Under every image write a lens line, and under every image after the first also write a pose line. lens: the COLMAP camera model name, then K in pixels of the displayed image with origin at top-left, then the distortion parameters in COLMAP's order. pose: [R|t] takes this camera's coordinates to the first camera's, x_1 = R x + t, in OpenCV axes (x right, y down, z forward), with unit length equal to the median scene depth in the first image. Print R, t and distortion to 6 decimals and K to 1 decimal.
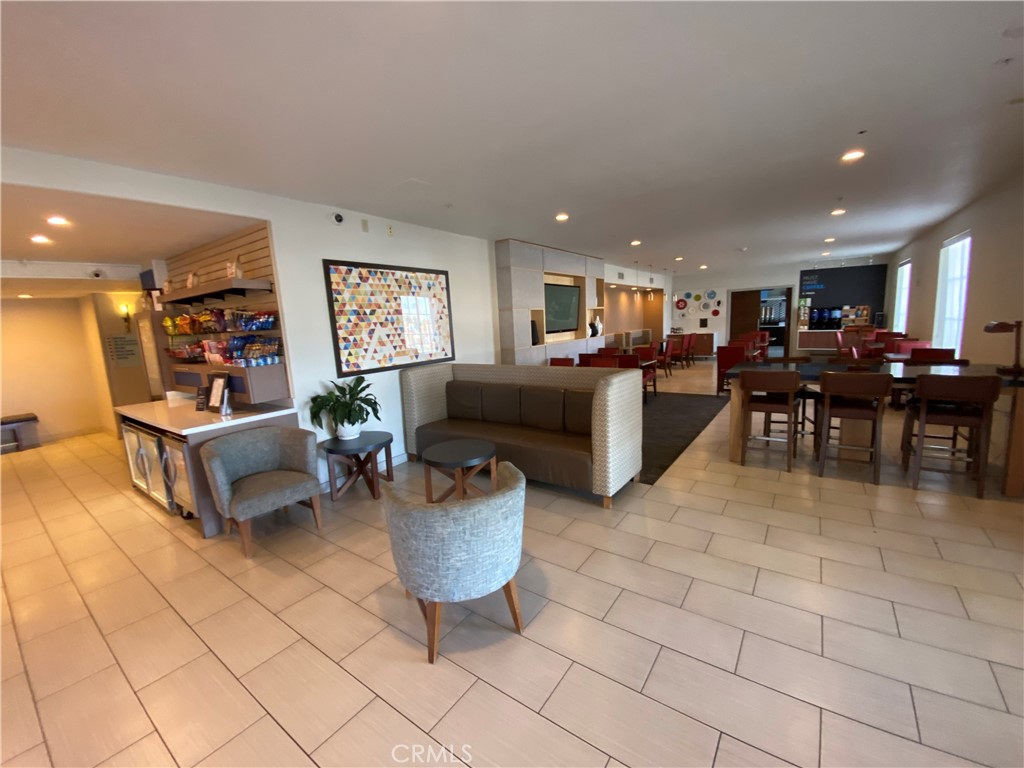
lens RADIAL K [[413.2, 0, 508.4], [0, 413.2, 386.7], [0, 0, 1]] dist [-0.009966, -0.003510]
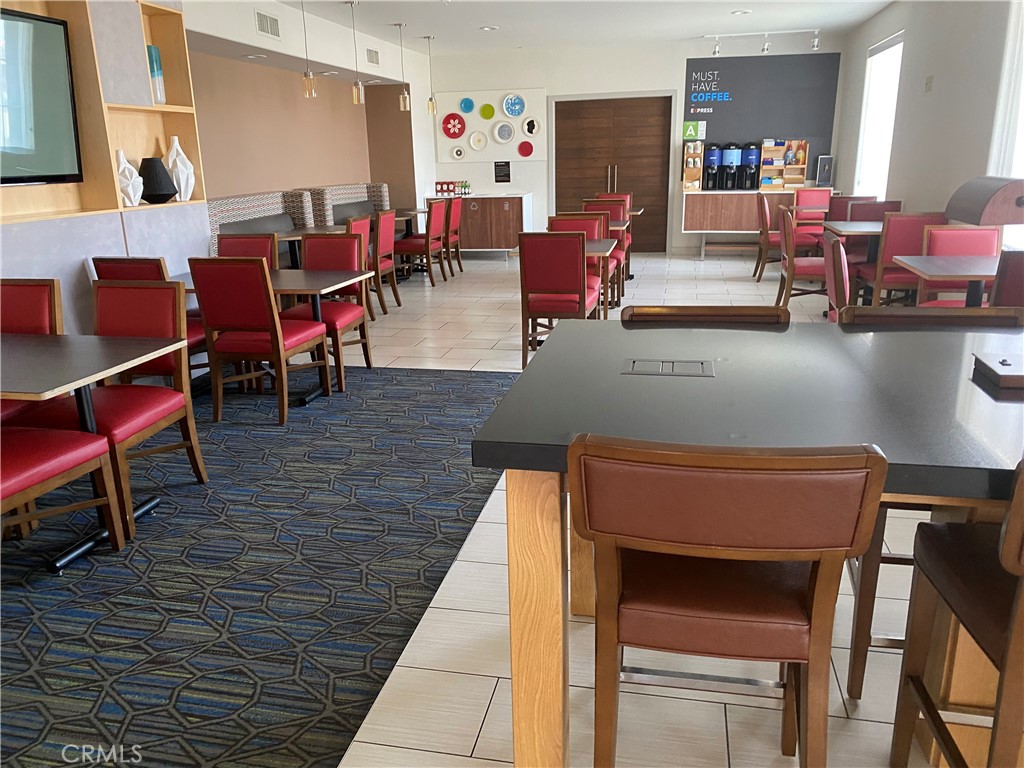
lens RADIAL K [[790.5, 0, 511.3], [0, 790.5, 388.9], [0, 0, 1]] dist [-0.013572, -0.026035]
pose [[0.910939, -0.087047, 0.403253, 0.135351], [0.040735, 0.991688, 0.122049, -0.029316], [-0.410525, -0.094753, 0.906913, 0.230398]]
